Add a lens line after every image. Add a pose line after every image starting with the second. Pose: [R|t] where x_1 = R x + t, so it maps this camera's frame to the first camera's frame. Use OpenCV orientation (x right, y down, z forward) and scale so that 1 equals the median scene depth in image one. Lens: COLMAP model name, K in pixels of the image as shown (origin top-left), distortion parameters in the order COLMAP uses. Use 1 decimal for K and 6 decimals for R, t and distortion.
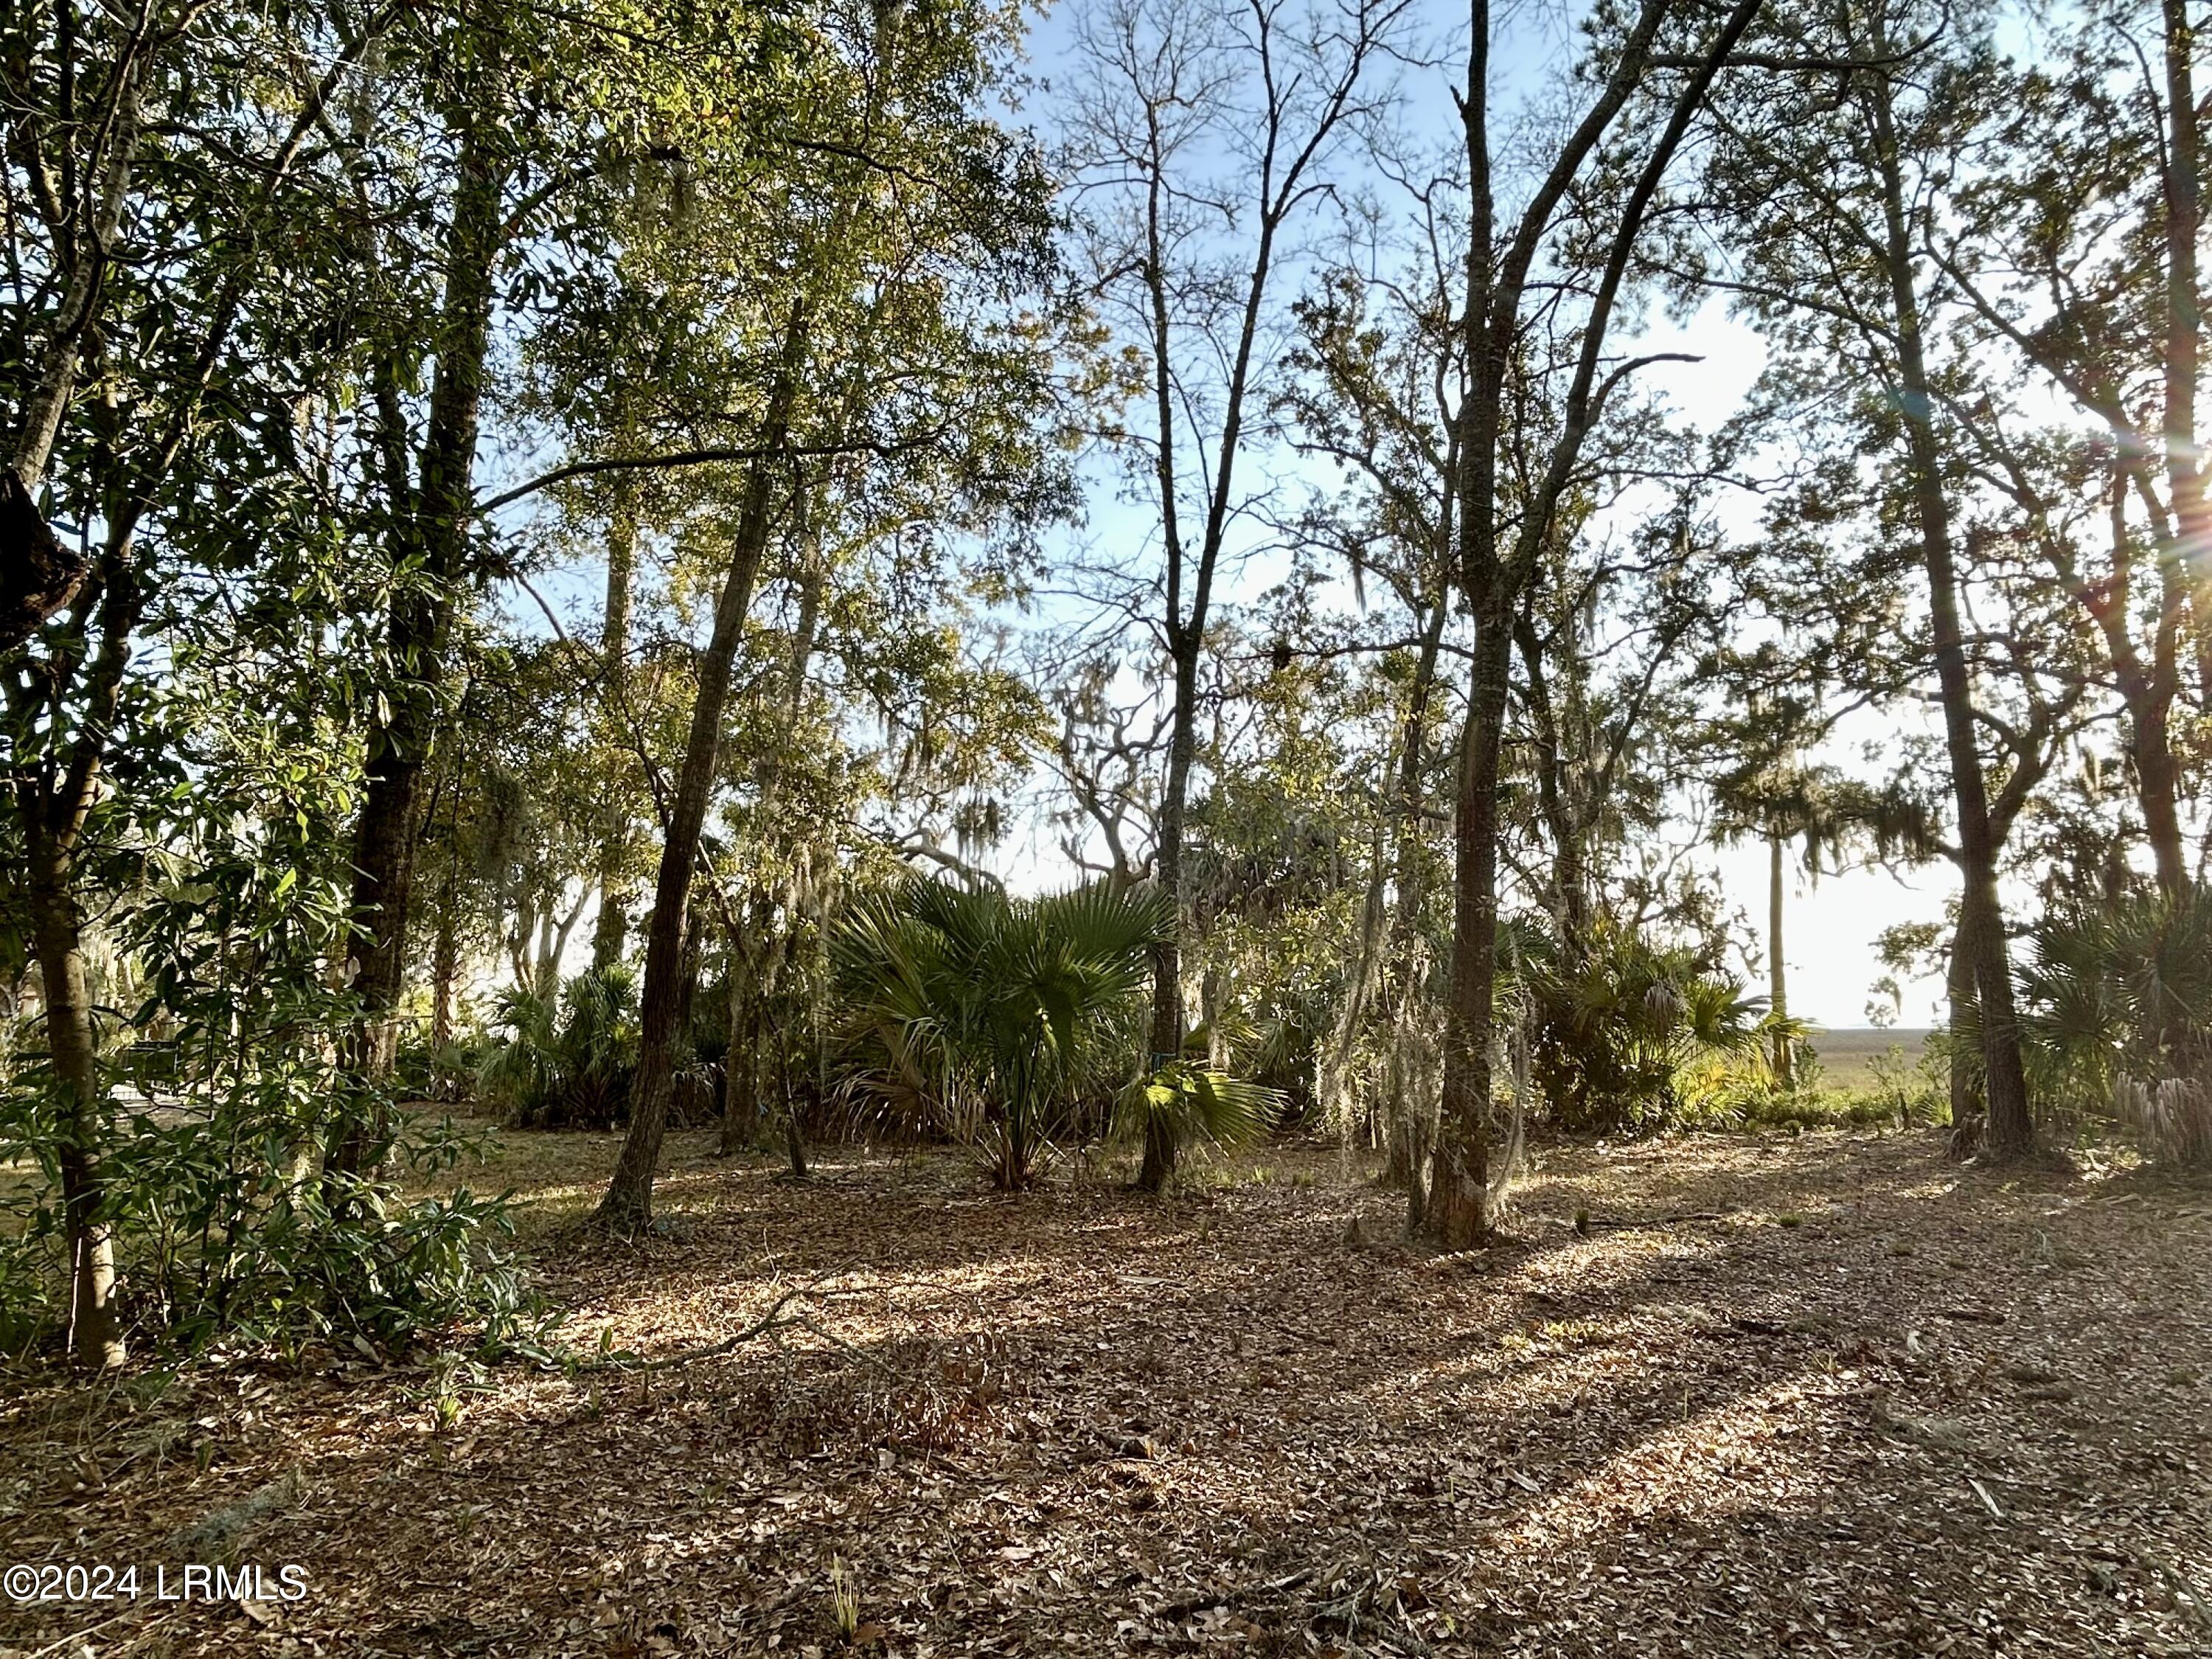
lens RADIAL K [[1355.0, 0, 1103.5], [0, 1355.0, 824.3], [0, 0, 1]] dist [-0.007788, -0.001072]
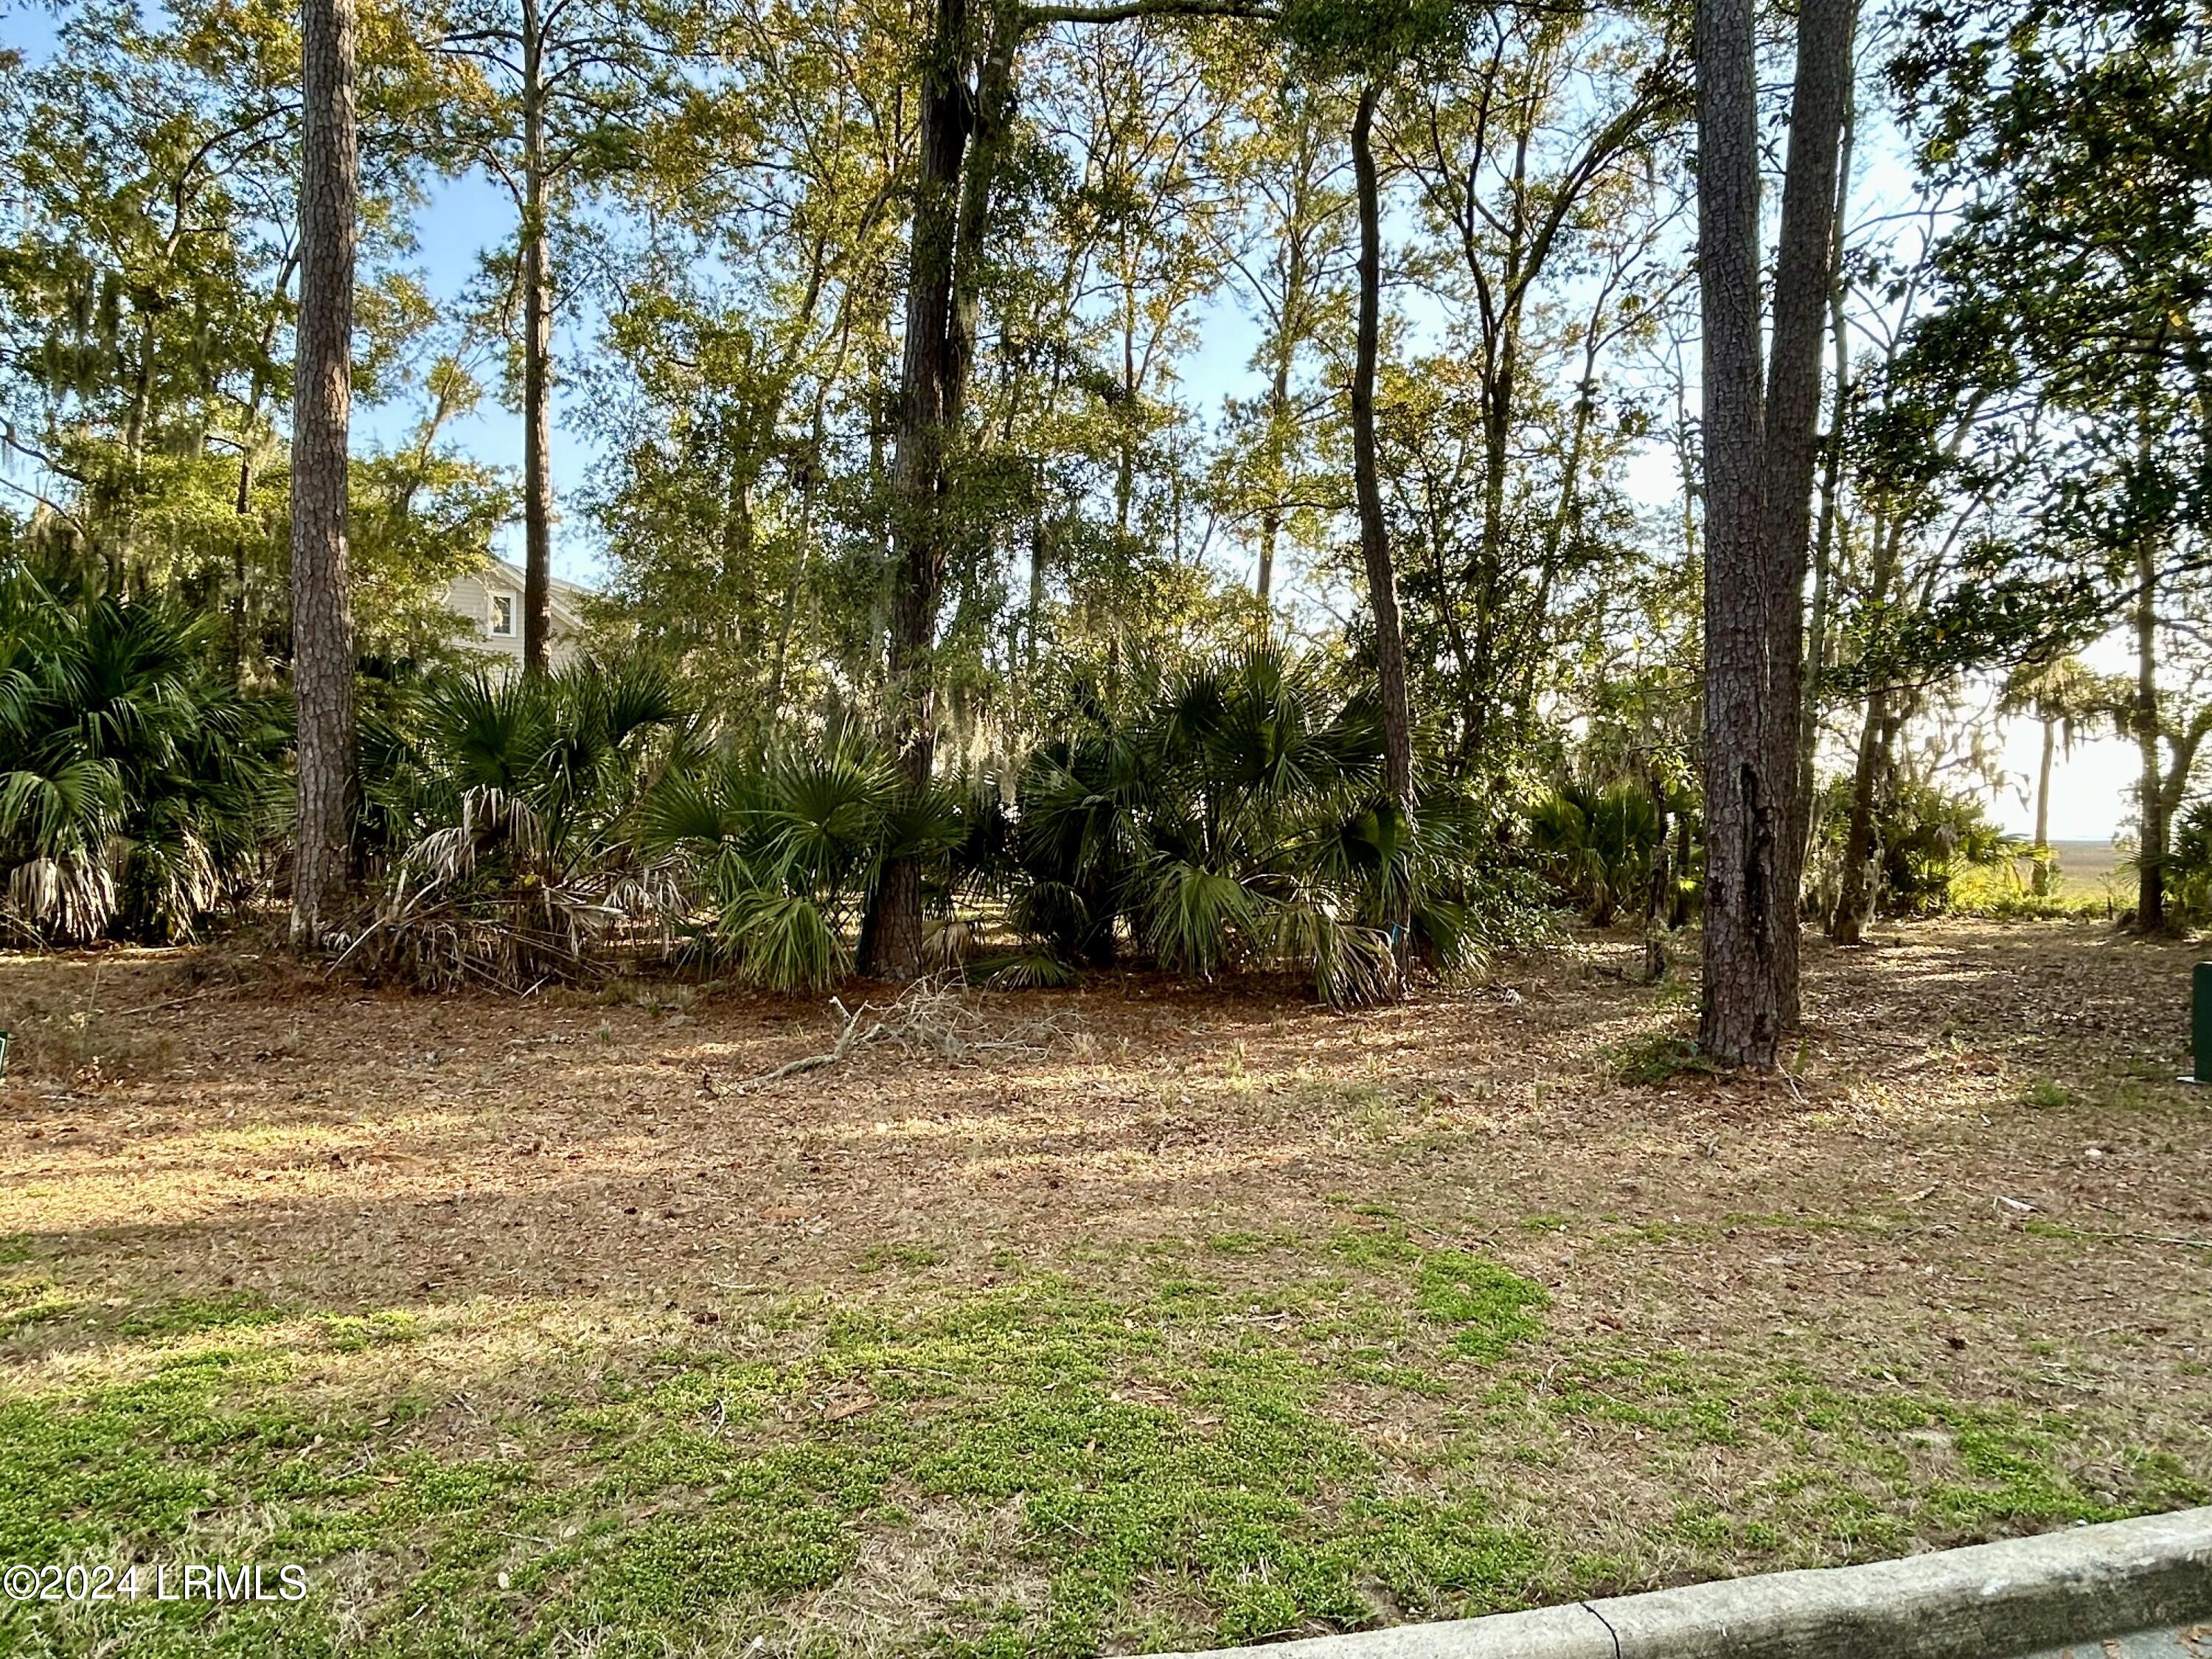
lens RADIAL K [[1355.0, 0, 1099.9], [0, 1355.0, 838.4], [0, 0, 1]] dist [-0.007788, -0.001072]
pose [[0.984745, 0.016977, -0.173173, -0.259895], [0.011027, 0.987139, 0.159482, -0.116551], [0.173653, -0.158959, 0.971893, -0.637550]]
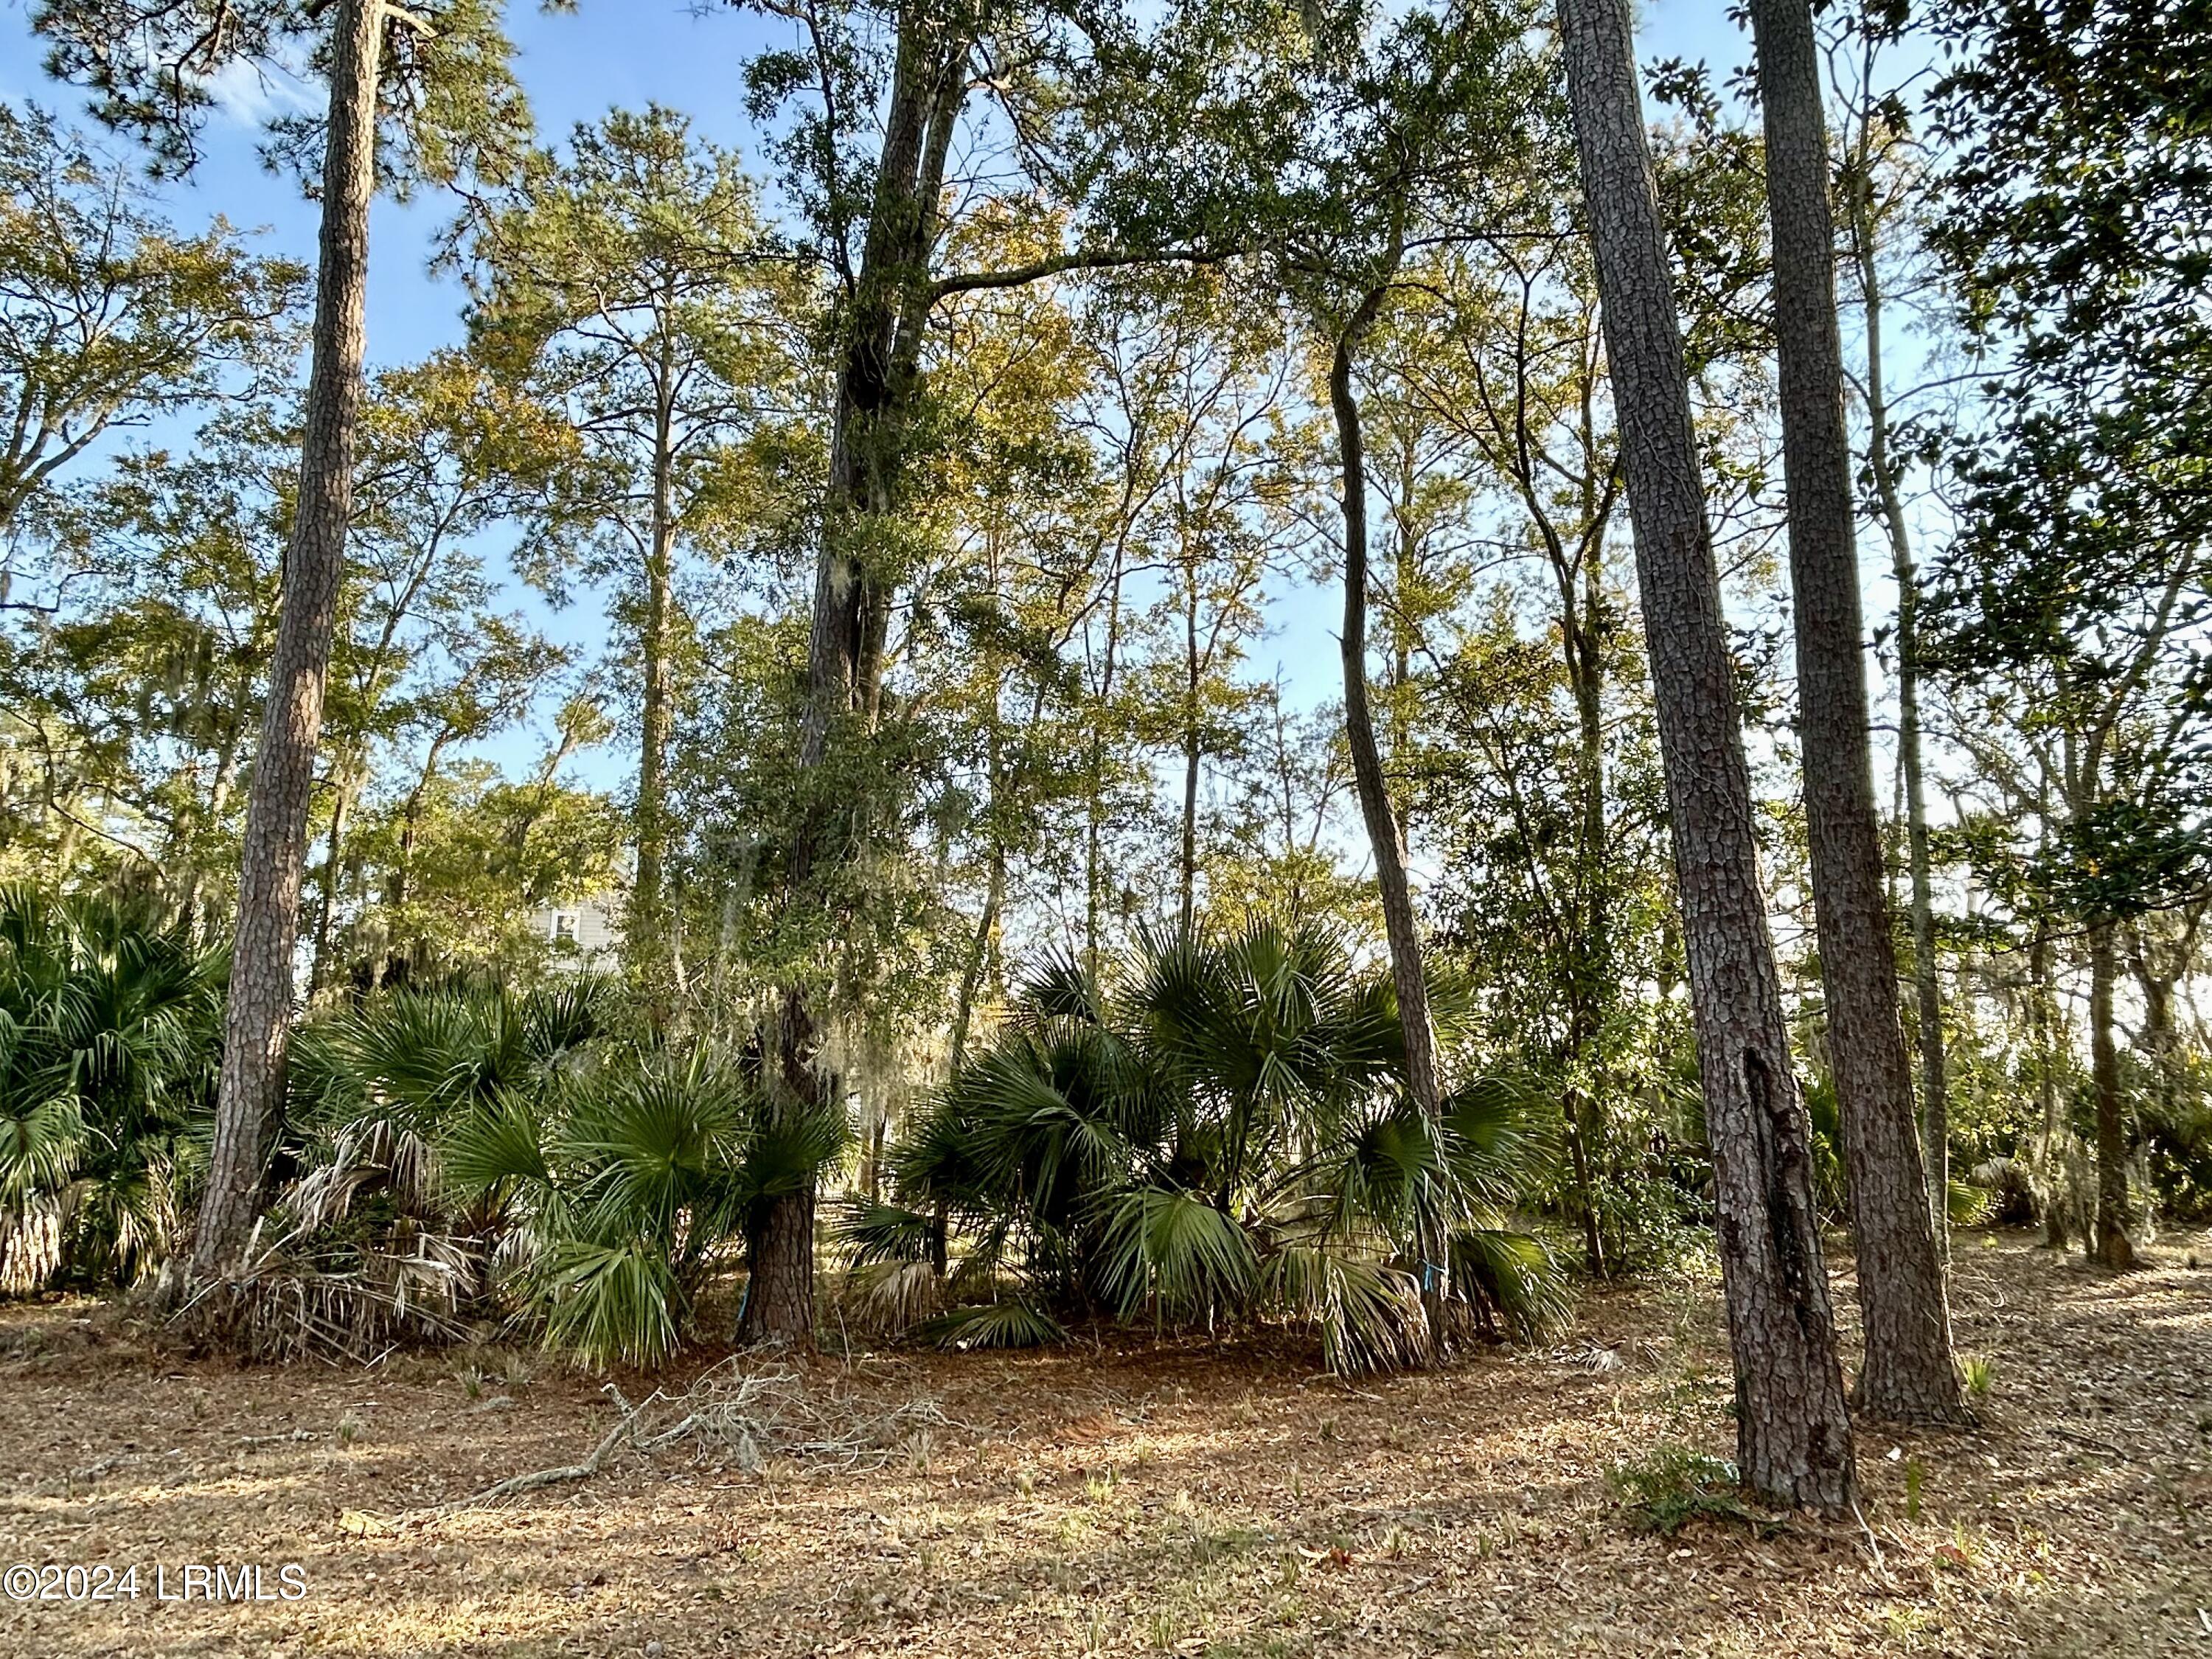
lens RADIAL K [[1355.0, 0, 1116.5], [0, 1355.0, 840.2], [0, 0, 1]] dist [-0.007788, -0.001072]
pose [[0.946430, -0.076428, -0.313733, -0.182291], [0.058834, 0.996137, -0.065183, -0.106510], [0.317503, 0.043233, 0.947271, -0.536172]]
